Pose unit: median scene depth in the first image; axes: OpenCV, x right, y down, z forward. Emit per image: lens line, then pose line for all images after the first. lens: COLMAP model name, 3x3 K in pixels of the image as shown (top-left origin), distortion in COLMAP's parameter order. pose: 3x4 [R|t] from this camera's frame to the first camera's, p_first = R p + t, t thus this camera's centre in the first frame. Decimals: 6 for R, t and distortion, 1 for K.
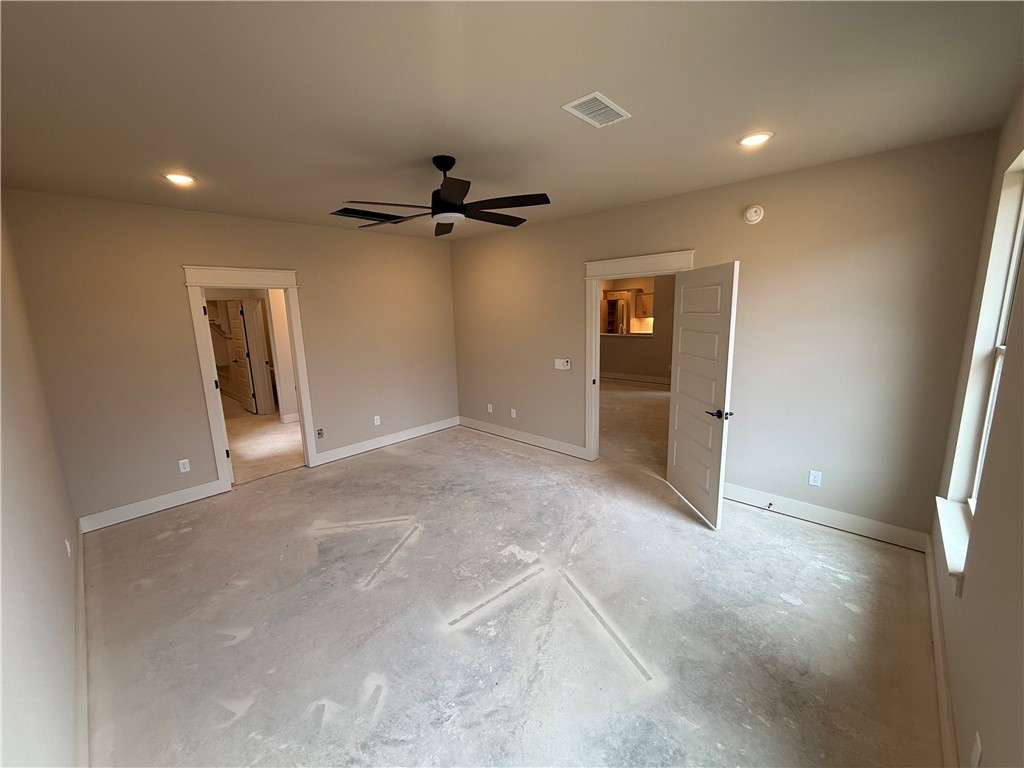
lens RADIAL K [[407.0, 0, 510.4], [0, 407.0, 381.9], [0, 0, 1]] dist [0.000739, 0.000035]
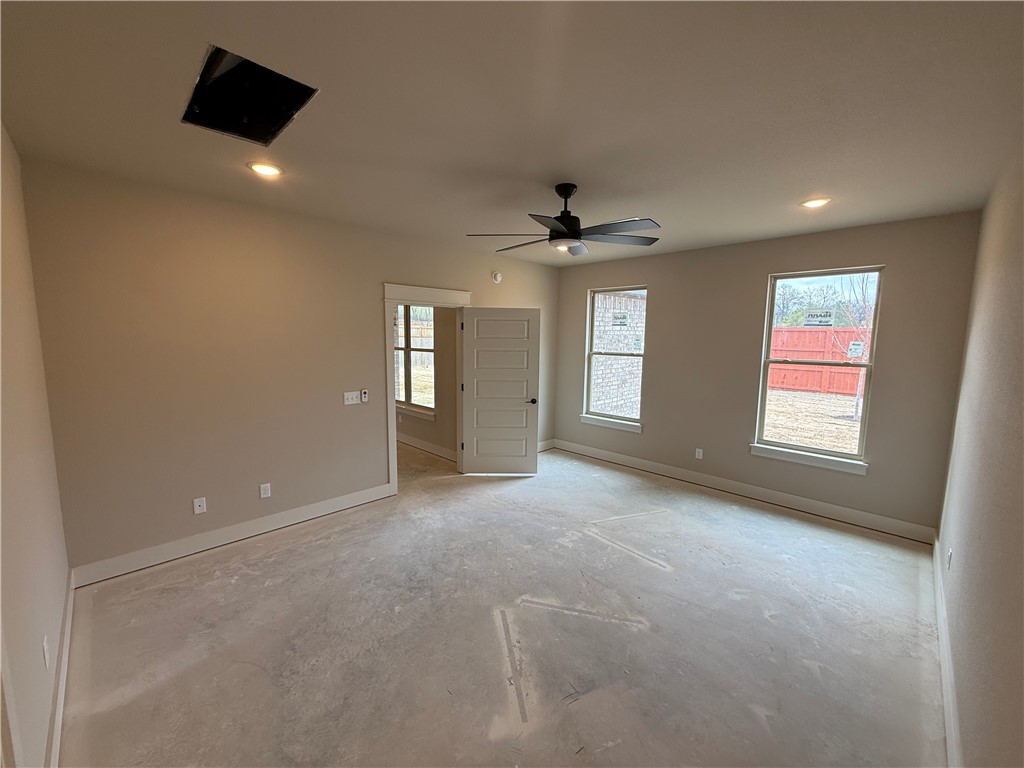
lens RADIAL K [[407.0, 0, 510.4], [0, 407.0, 381.9], [0, 0, 1]] dist [0.000739, 0.000035]
pose [[0.019840, -0.085691, 0.996124, -0.953314], [0.162780, 0.983303, 0.081346, -0.124636], [-0.986463, 0.160535, 0.033458, 0.906948]]
